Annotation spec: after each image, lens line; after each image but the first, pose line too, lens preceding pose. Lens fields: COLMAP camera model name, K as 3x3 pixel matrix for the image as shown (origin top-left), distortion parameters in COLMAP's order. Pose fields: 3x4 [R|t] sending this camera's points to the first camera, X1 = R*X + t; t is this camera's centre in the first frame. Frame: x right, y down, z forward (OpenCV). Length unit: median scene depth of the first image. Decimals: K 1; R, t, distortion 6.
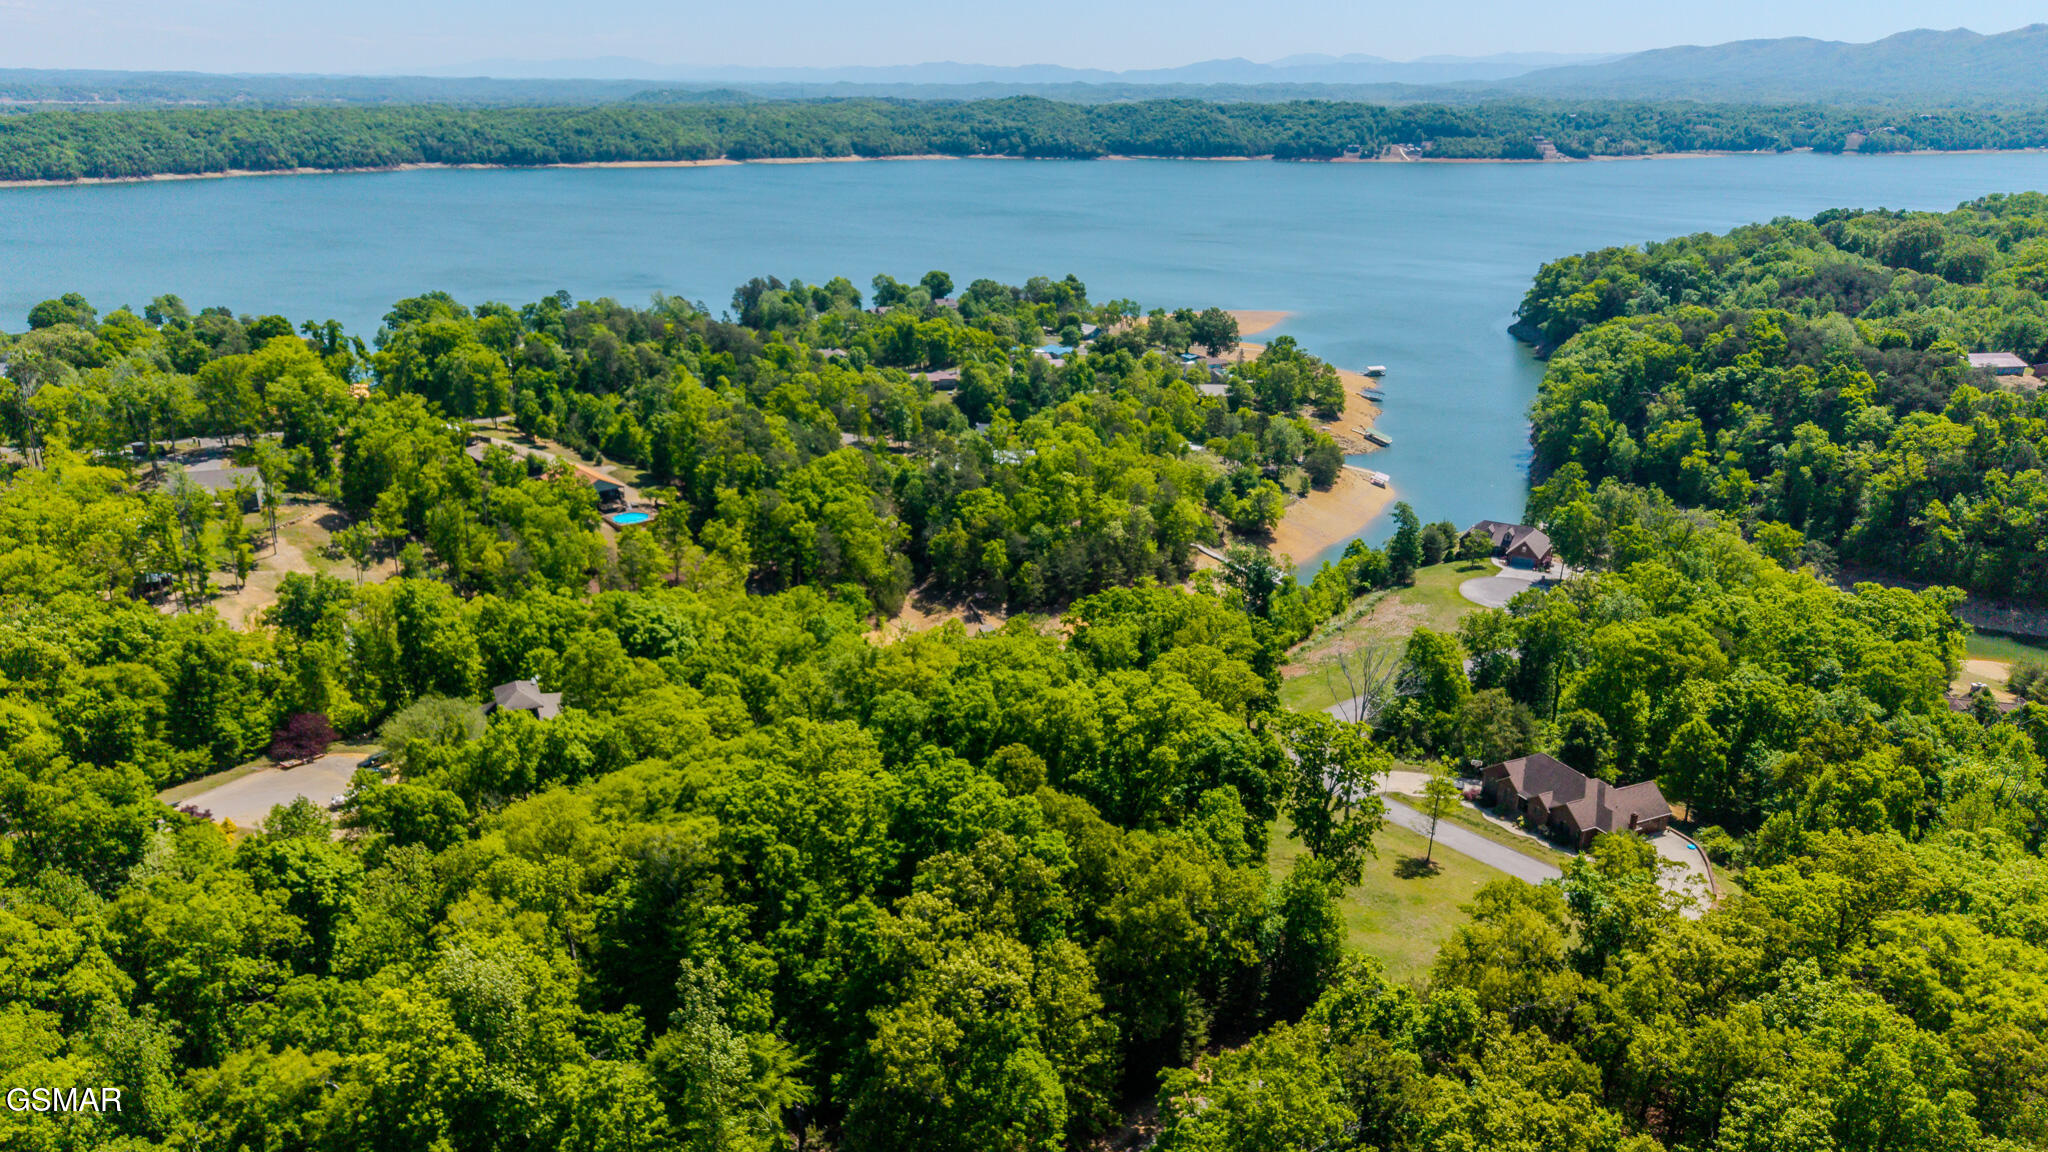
lens RADIAL K [[1471.3, 0, 1034.3], [0, 1471.3, 578.3], [0, 0, 1]] dist [0.069049, -0.034890]
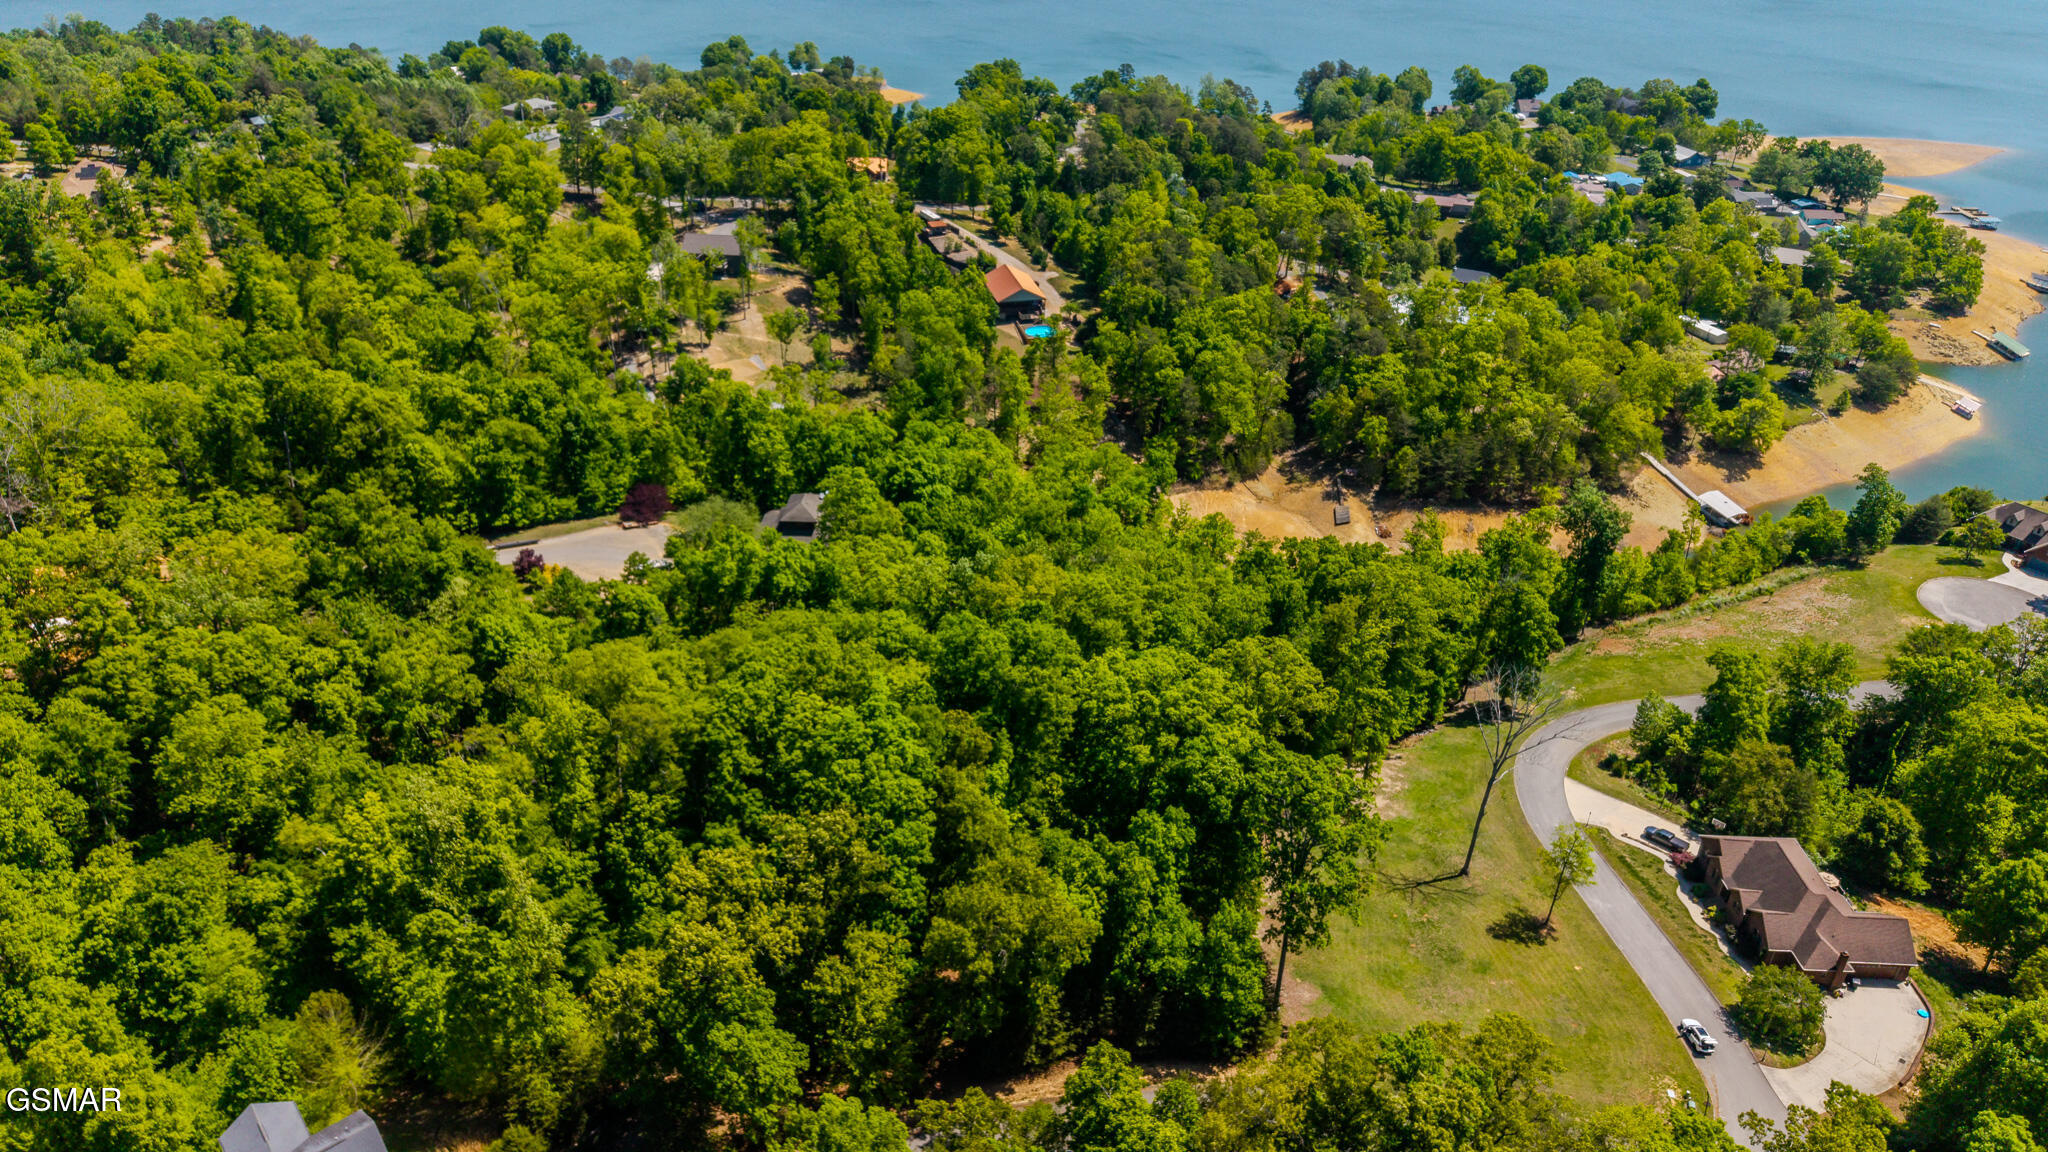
lens RADIAL K [[1471.3, 0, 1023.0], [0, 1471.3, 582.5], [0, 0, 1]] dist [0.069049, -0.034890]
pose [[0.877939, 0.231352, -0.419166, 0.191021], [-0.153986, 0.965427, 0.210330, -0.086386], [0.453335, -0.120111, 0.883211, 0.062749]]
